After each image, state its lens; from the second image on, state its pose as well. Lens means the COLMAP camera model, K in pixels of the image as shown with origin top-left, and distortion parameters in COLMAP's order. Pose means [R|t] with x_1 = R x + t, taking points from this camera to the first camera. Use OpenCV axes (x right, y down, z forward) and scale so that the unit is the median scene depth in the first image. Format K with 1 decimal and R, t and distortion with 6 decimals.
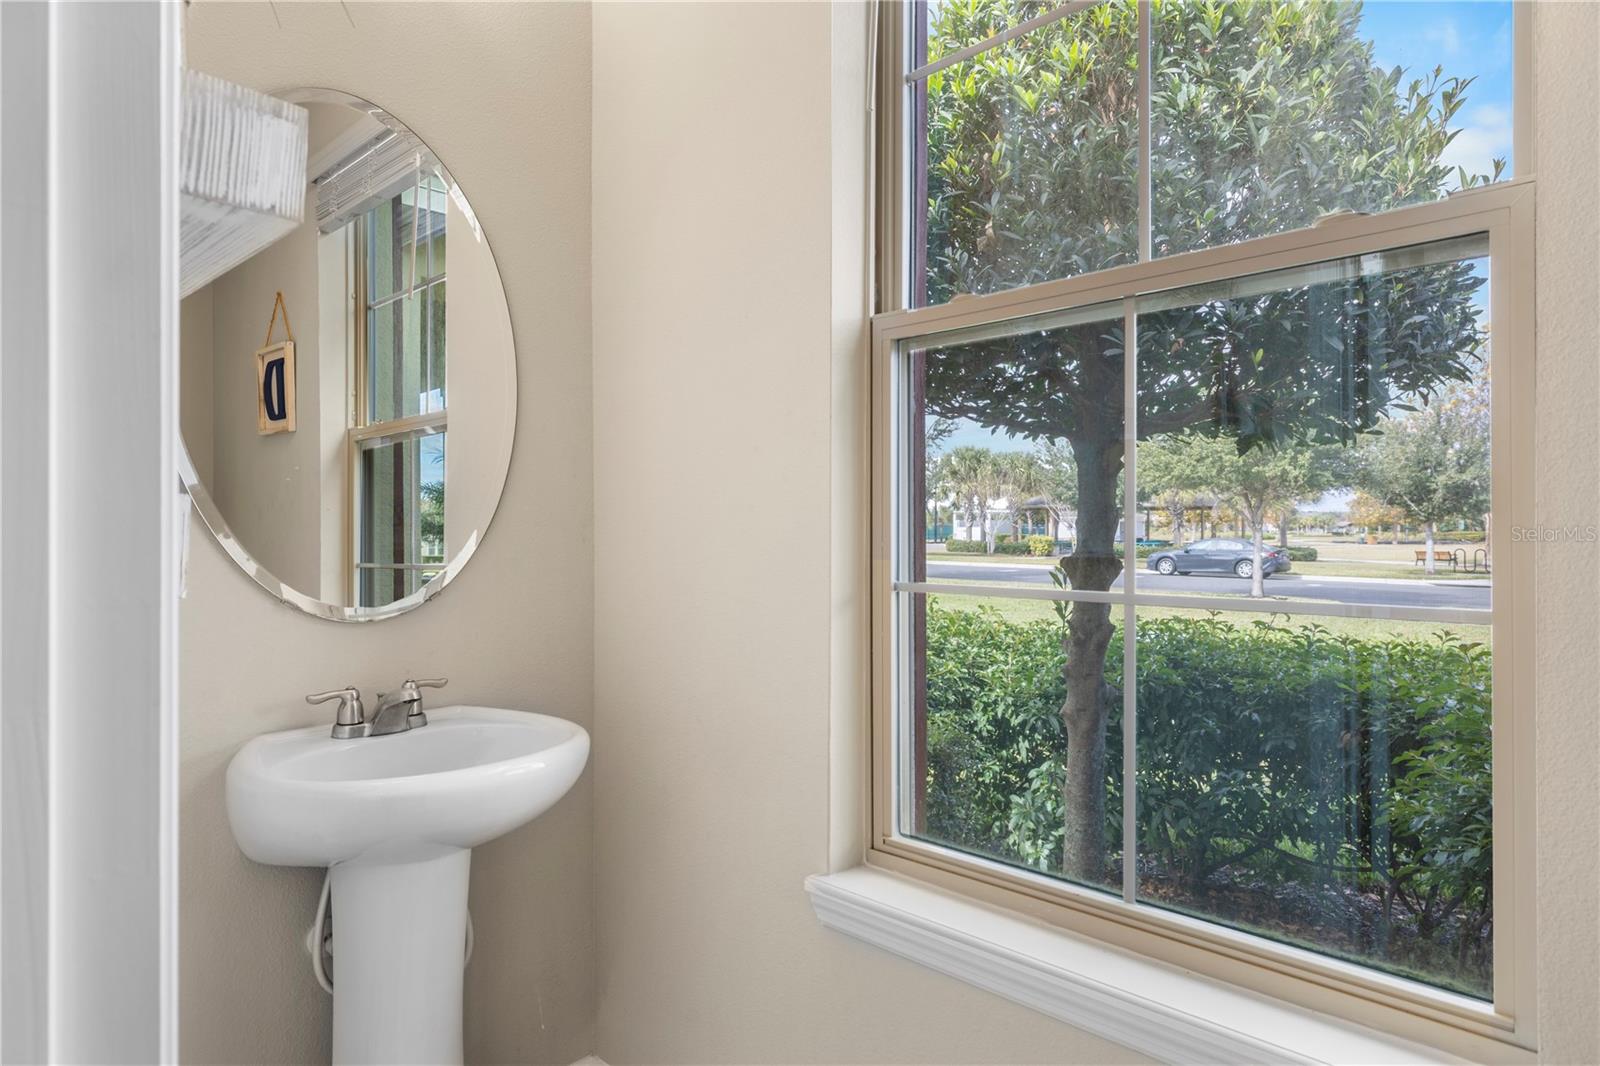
lens RADIAL K [[933.5, 0, 798.5], [0, 933.5, 519.2], [0, 0, 1]] dist [0.003258, 0.001236]
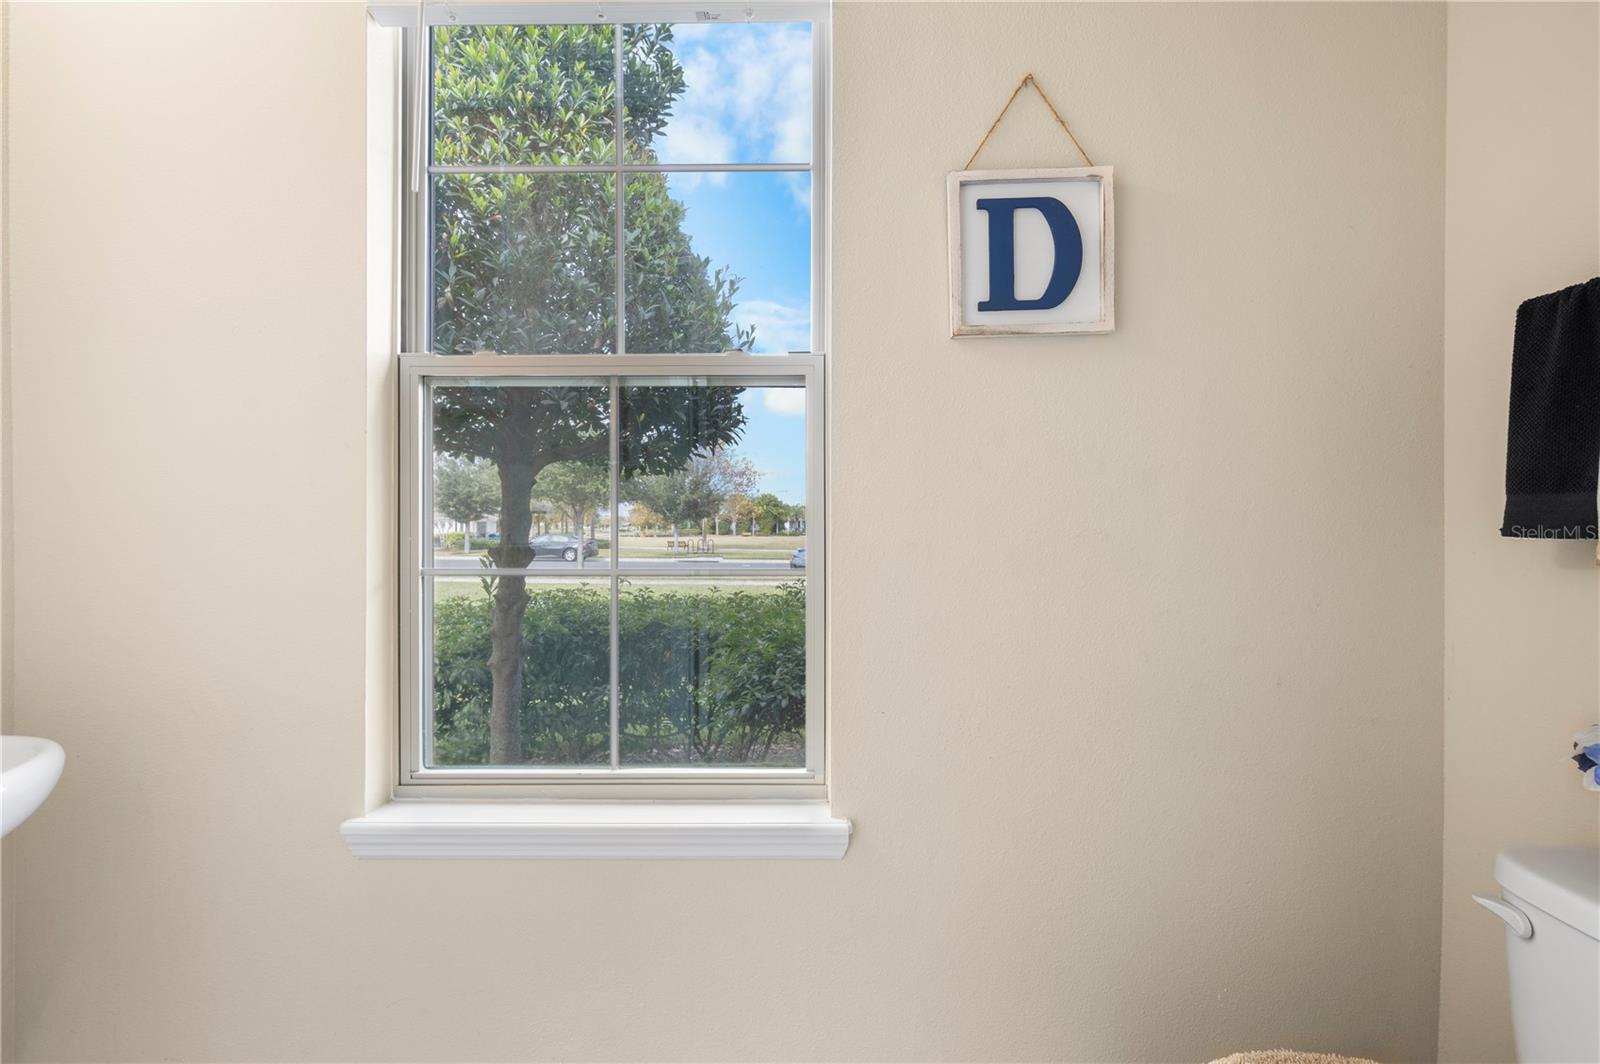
lens RADIAL K [[680.5, 0, 794.7], [0, 680.5, 521.2], [0, 0, 1]] dist [0.000878, 0.000111]
pose [[0.716357, 0.008017, 0.697688, -0.103363], [-0.009312, 0.999955, -0.001929, 0.000185], [-0.697672, -0.005115, 0.716399, -0.004920]]
